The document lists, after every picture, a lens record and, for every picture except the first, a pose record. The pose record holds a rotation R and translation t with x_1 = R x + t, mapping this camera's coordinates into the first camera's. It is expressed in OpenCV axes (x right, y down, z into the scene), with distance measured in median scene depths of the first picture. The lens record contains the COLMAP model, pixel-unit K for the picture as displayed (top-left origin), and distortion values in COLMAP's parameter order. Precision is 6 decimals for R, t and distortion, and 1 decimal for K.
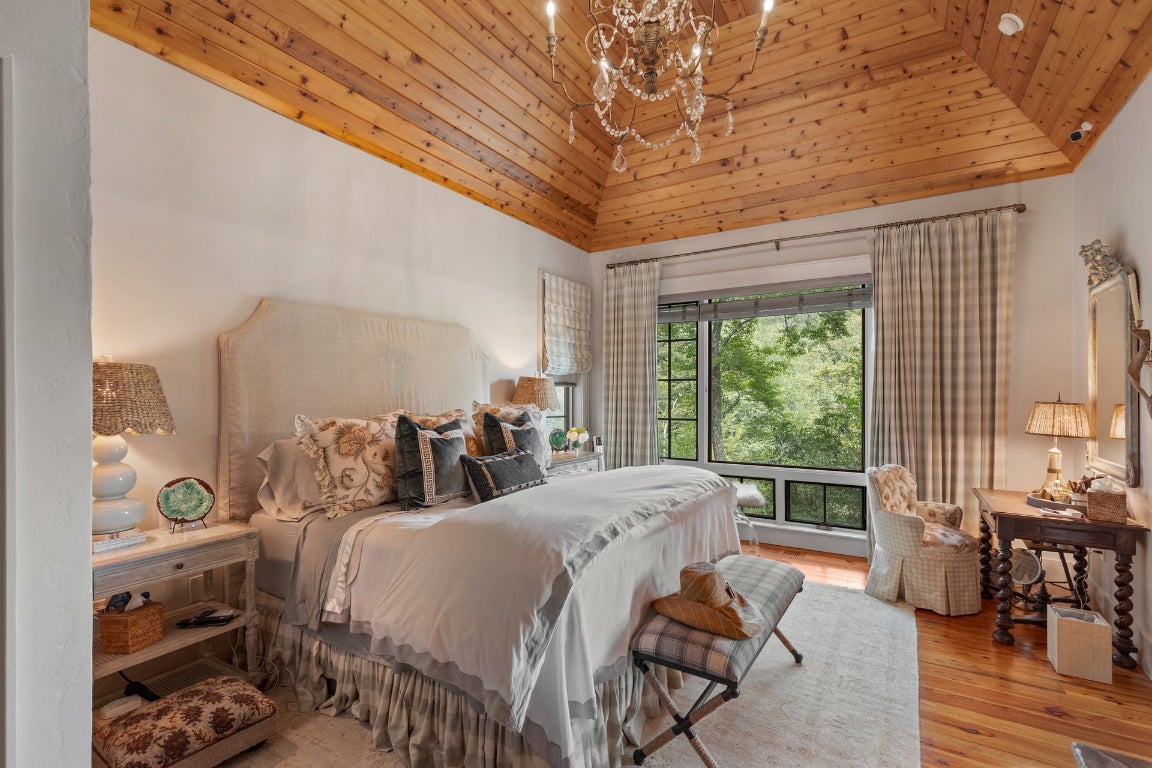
lens RADIAL K [[530.4, 0, 575.4], [0, 530.4, 393.7], [0, 0, 1]] dist [0.007997, -0.002503]
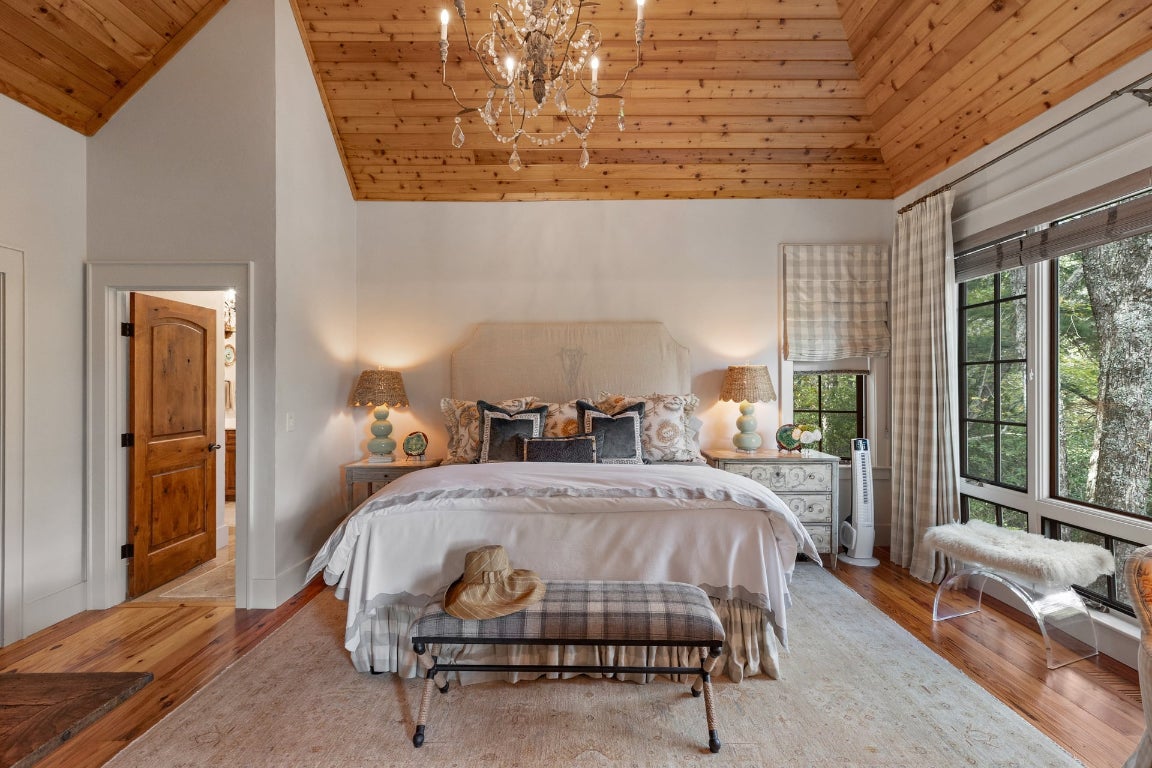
lens RADIAL K [[530.4, 0, 573.9], [0, 530.4, 381.9], [0, 0, 1]] dist [0.007997, -0.002503]
pose [[0.518737, -0.006533, -0.854909, 0.545622], [0.003858, 0.999979, -0.005301, -0.000135], [0.854925, -0.000549, 0.518751, 0.261306]]
